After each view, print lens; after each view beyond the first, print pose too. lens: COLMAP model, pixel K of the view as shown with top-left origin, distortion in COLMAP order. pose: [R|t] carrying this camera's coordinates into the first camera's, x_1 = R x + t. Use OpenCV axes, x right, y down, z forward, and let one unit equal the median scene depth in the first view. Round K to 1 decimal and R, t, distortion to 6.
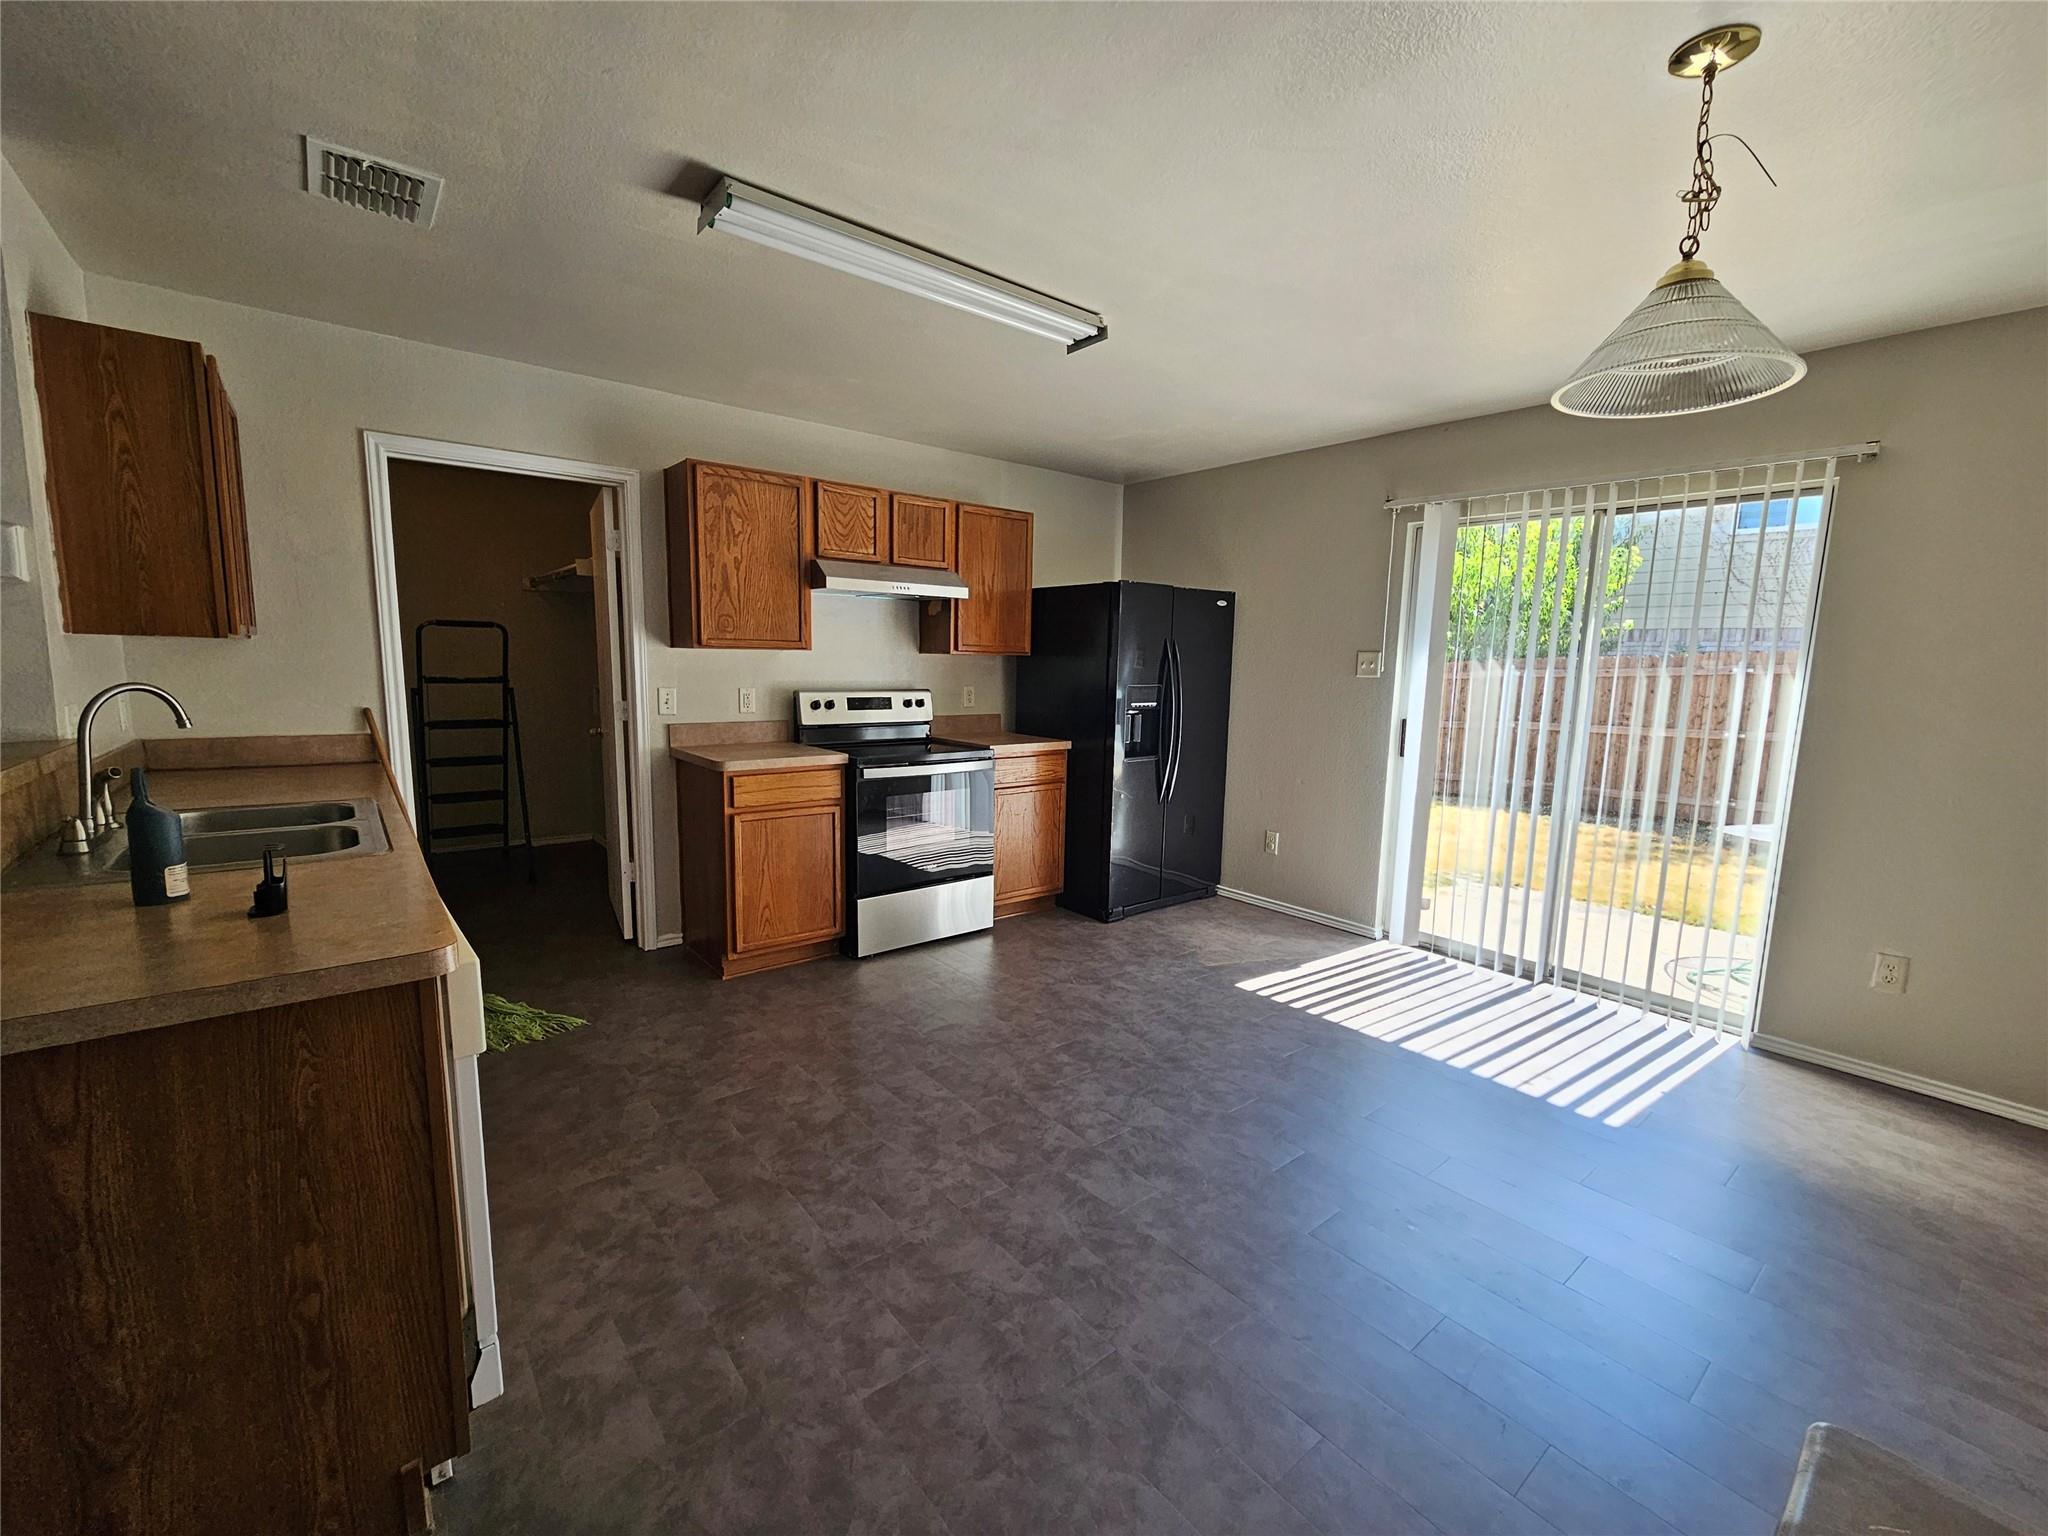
lens RADIAL K [[850.4, 0, 1020.5], [0, 850.4, 775.3], [0, 0, 1]] dist [0.001824, 0.000101]
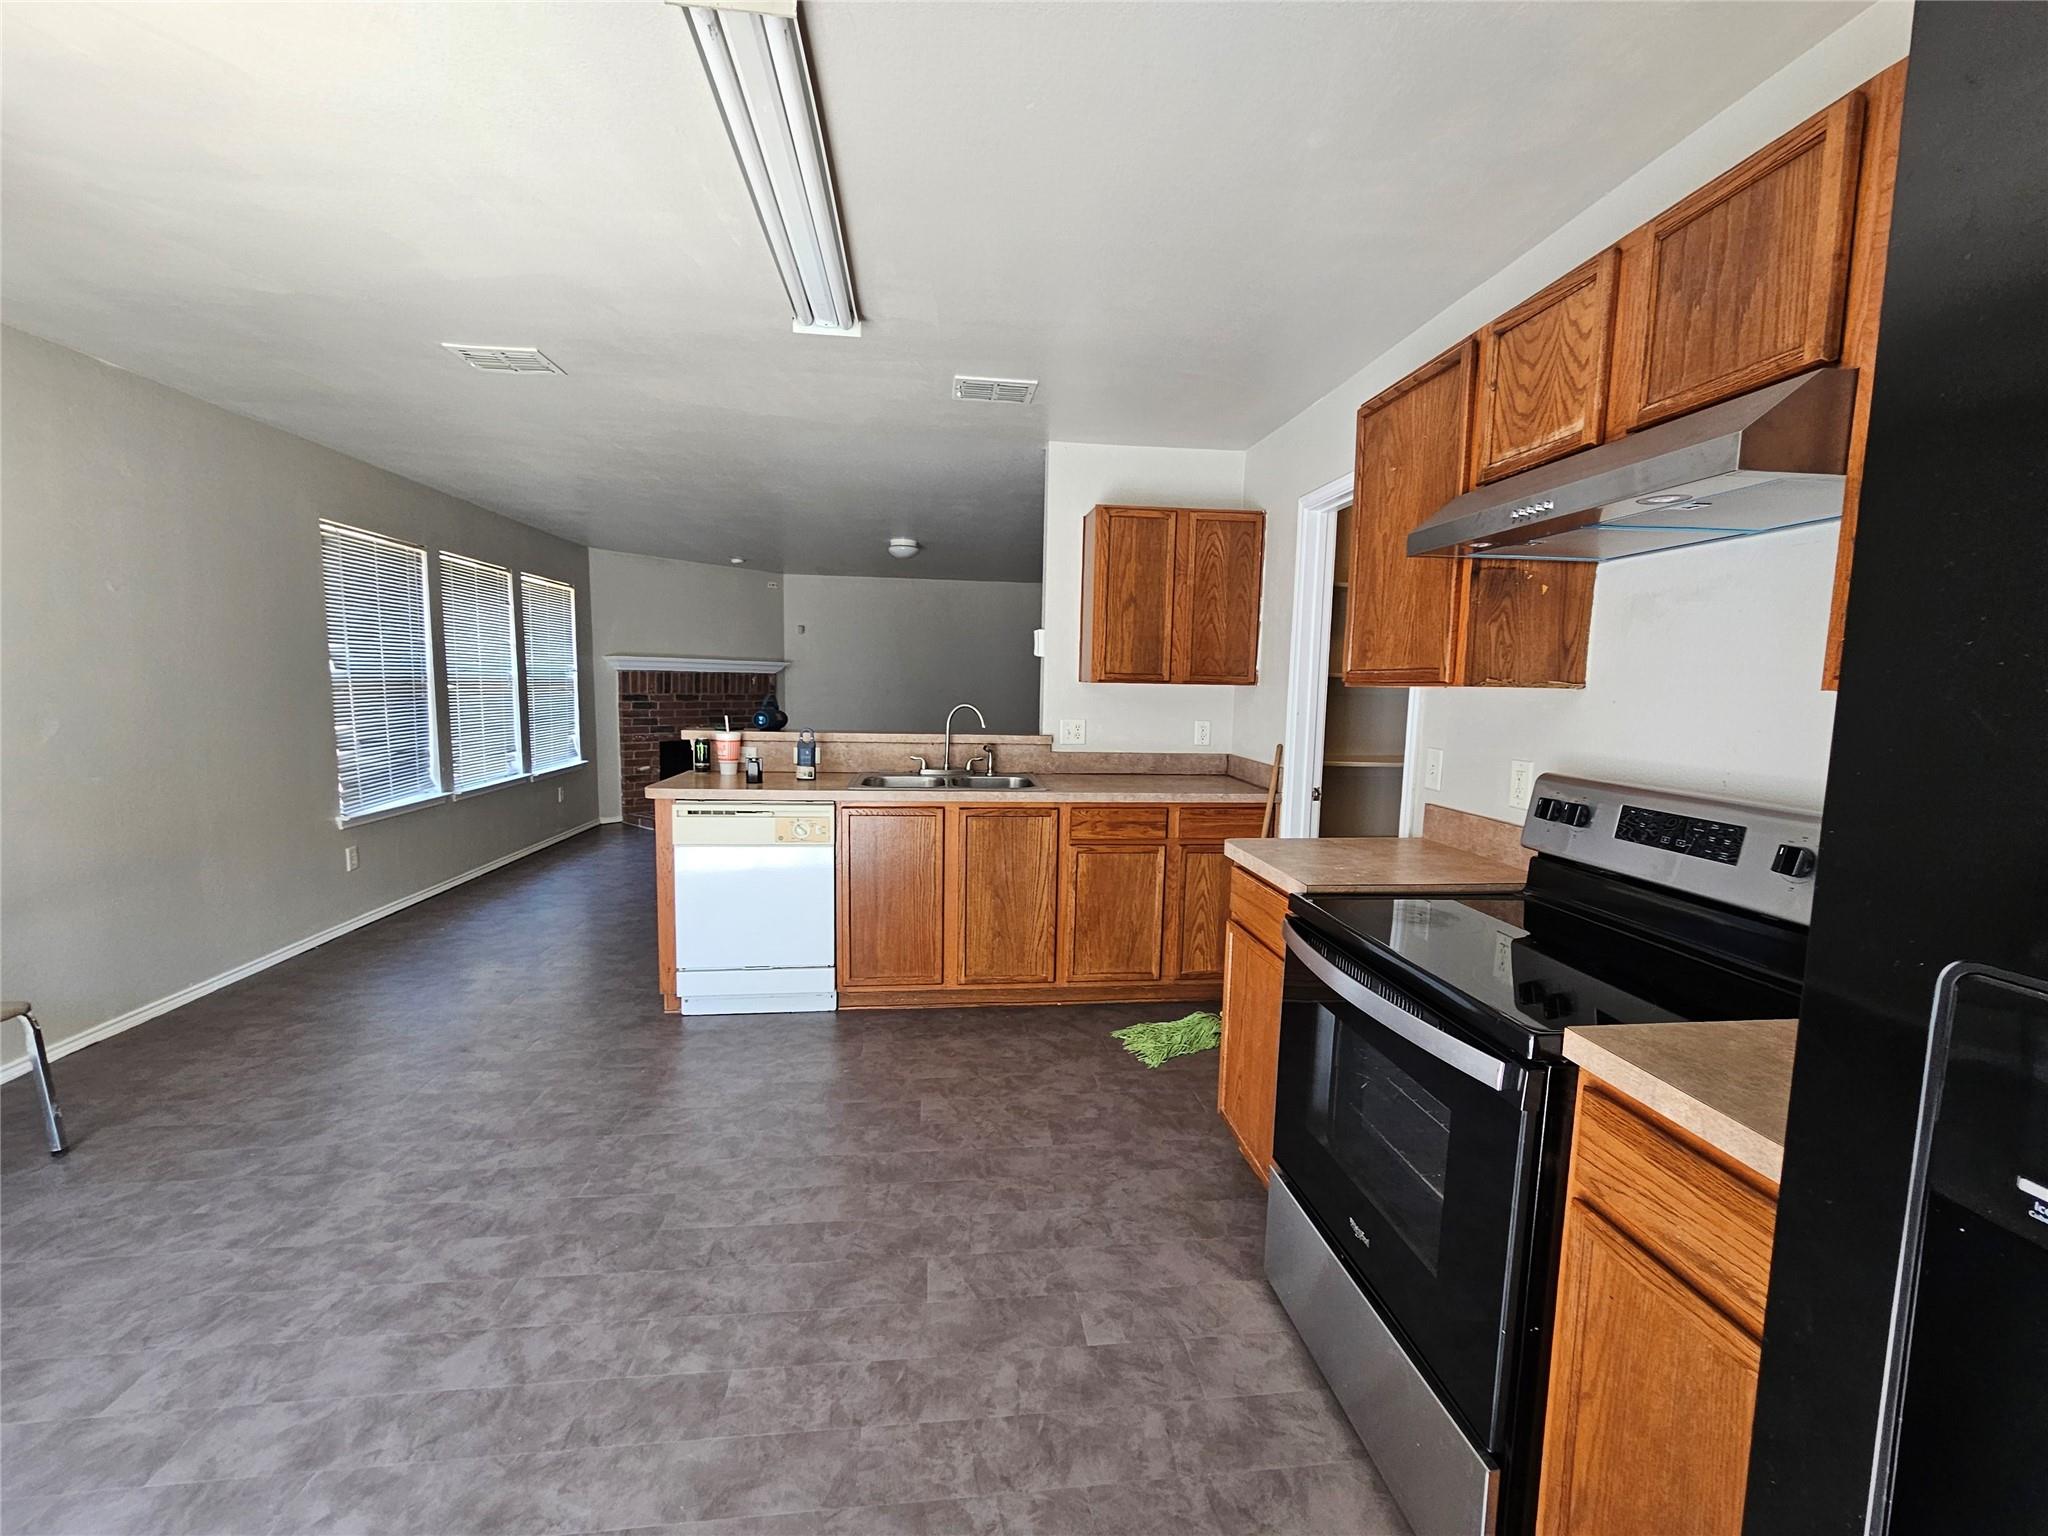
lens RADIAL K [[846.7, 0, 1029.6], [0, 846.7, 772.7], [0, 0, 1]] dist [0.000287, 0.000538]
pose [[-0.531965, 0.059623, -0.844665, 0.338583], [-0.145506, 0.976244, 0.160549, -0.162188], [0.834171, 0.208310, -0.510652, 1.212982]]
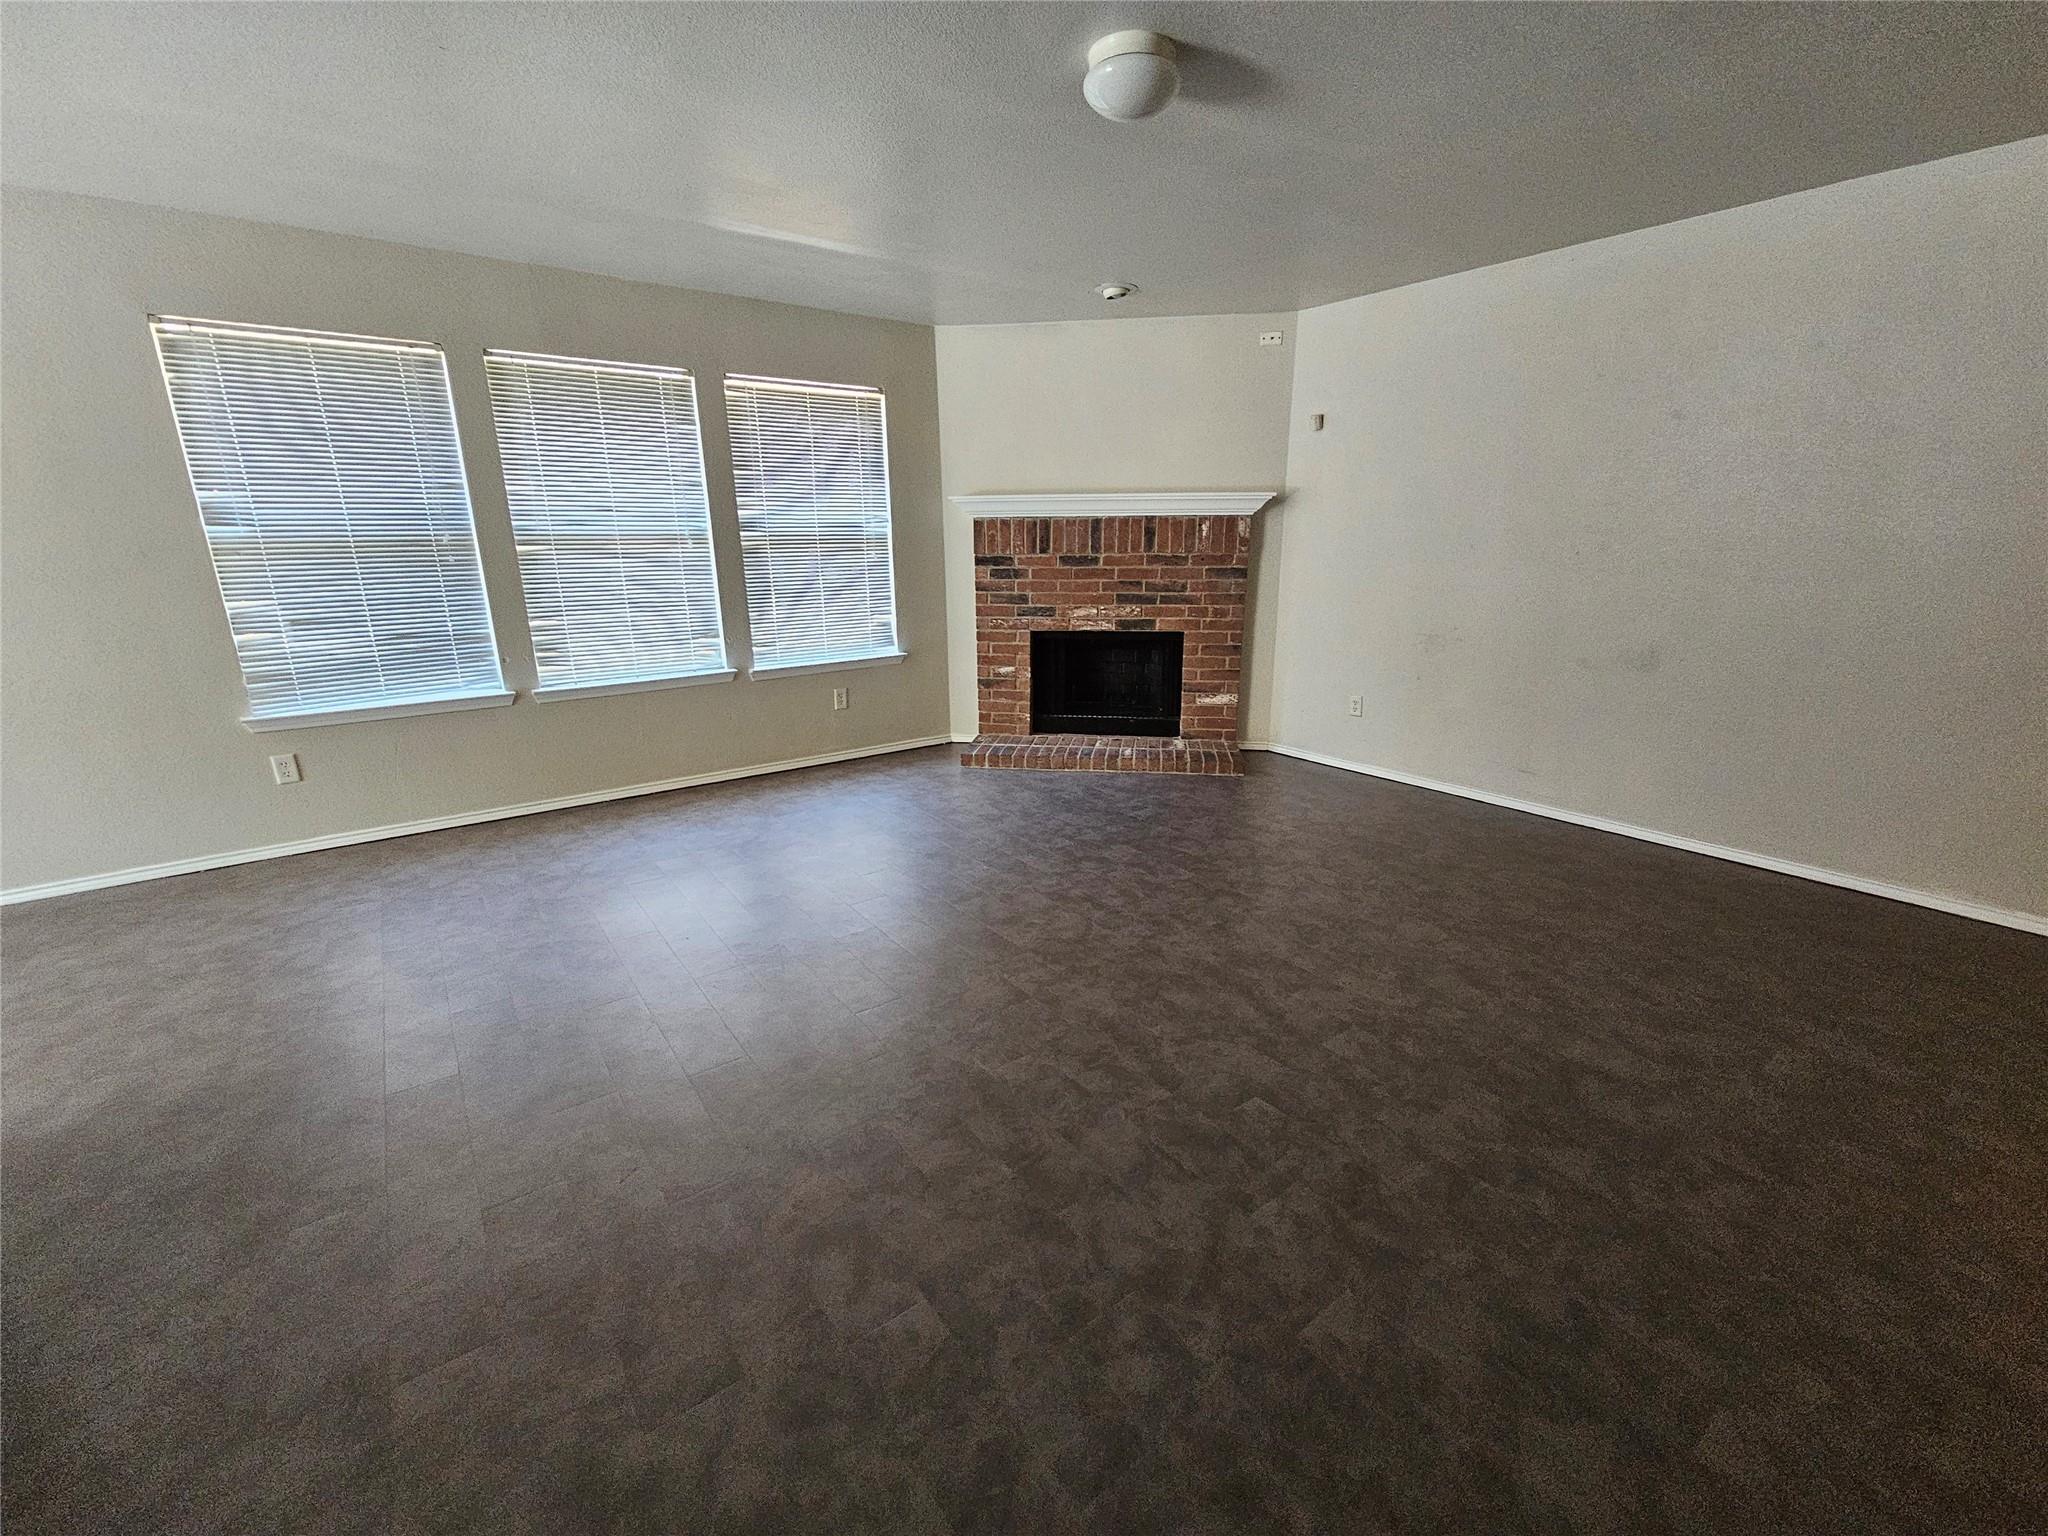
lens RADIAL K [[826.8, 0, 1024.3], [0, 826.8, 769.4], [0, 0, 1]] dist [-0.000528, -0.000038]
pose [[-0.999022, -0.023929, 0.037192, -1.154690], [-0.006923, 0.915225, 0.402883, -0.090880], [-0.043680, 0.402231, -0.914495, 0.602844]]
